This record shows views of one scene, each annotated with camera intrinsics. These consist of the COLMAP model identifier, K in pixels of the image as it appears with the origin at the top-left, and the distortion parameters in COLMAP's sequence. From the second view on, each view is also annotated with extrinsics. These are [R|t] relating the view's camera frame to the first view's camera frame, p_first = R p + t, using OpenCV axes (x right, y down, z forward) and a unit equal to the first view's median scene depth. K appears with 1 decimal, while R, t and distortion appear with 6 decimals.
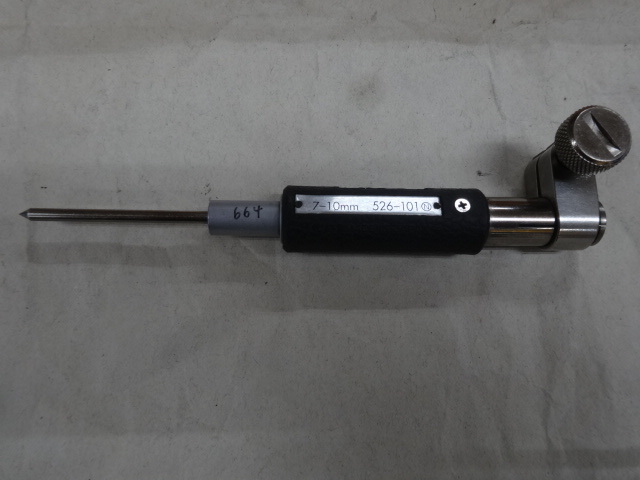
lens RADIAL K [[446.2, 0, 320.9], [0, 446.2, 239.9], [0, 0, 1]] dist [0.006431, -0.008192]
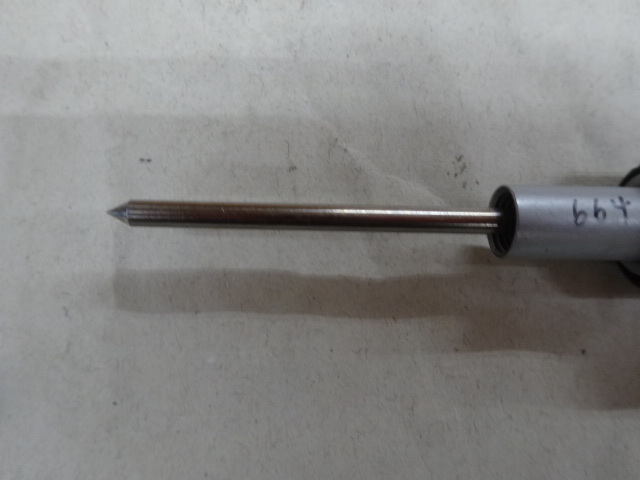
lens RADIAL K [[446.2, 0, 319.5], [0, 446.2, 240.0], [0, 0, 1]] dist [0.006431, -0.008192]
pose [[0.999949, 0.005984, -0.008170, -0.419481], [-0.006023, 0.999971, -0.004680, -0.025580], [0.008142, 0.004729, 0.999956, 0.497763]]
